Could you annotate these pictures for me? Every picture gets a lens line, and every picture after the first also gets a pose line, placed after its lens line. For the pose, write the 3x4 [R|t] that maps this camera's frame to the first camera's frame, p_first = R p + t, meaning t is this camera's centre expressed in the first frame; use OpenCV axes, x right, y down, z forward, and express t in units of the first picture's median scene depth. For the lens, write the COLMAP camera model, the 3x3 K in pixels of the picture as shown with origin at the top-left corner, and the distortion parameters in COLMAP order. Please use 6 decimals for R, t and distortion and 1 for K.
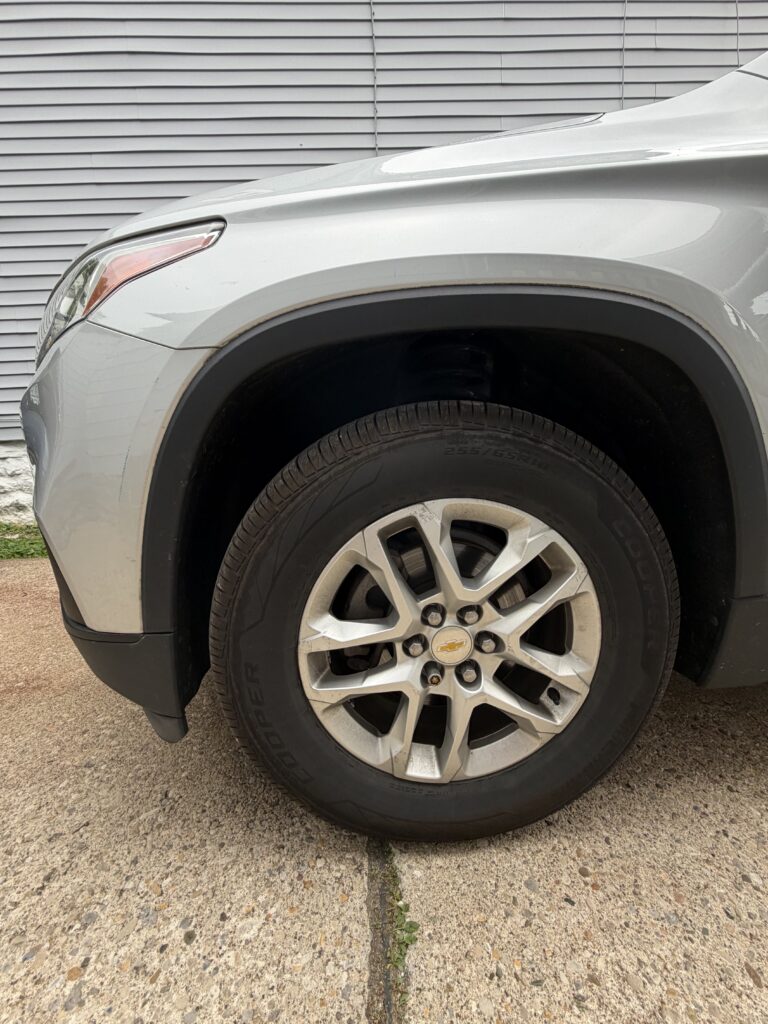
lens RADIAL K [[410.5, 0, 384.0], [0, 410.5, 512.0], [0, 0, 1]] dist [-0.000915, -0.000412]
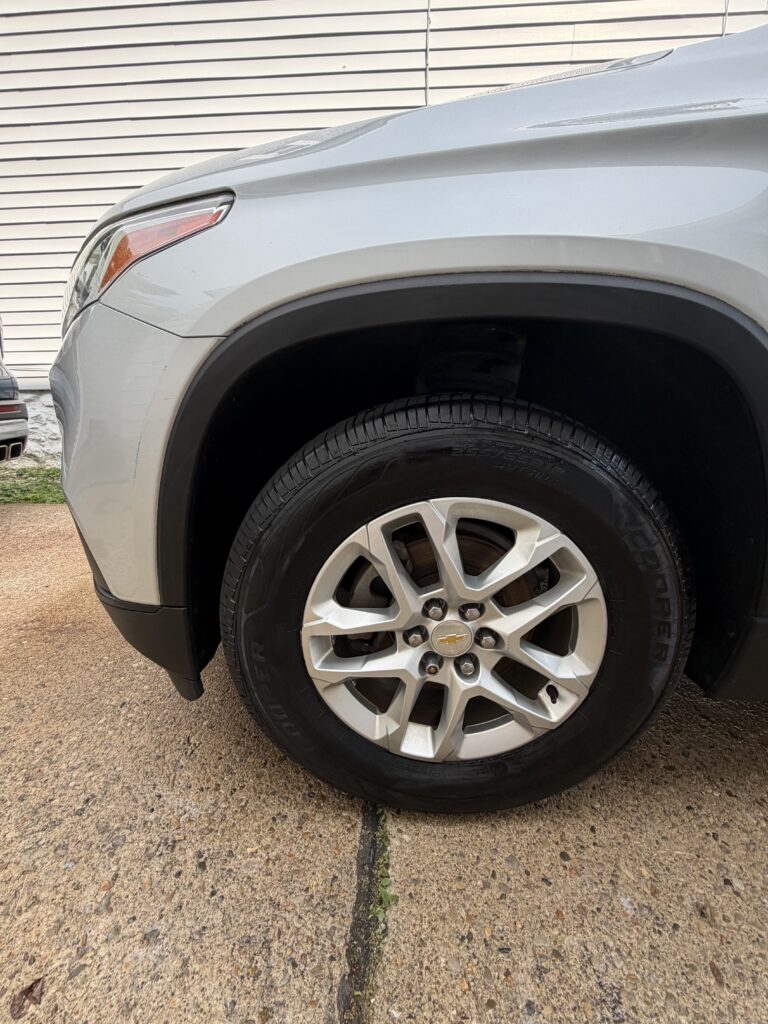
lens RADIAL K [[410.5, 0, 384.0], [0, 410.5, 512.0], [0, 0, 1]] dist [-0.000915, -0.000412]
pose [[0.994975, 0.057033, -0.082294, 0.066311], [-0.047677, 0.992621, 0.111493, -0.092094], [0.088046, -0.107009, 0.990352, 0.016322]]
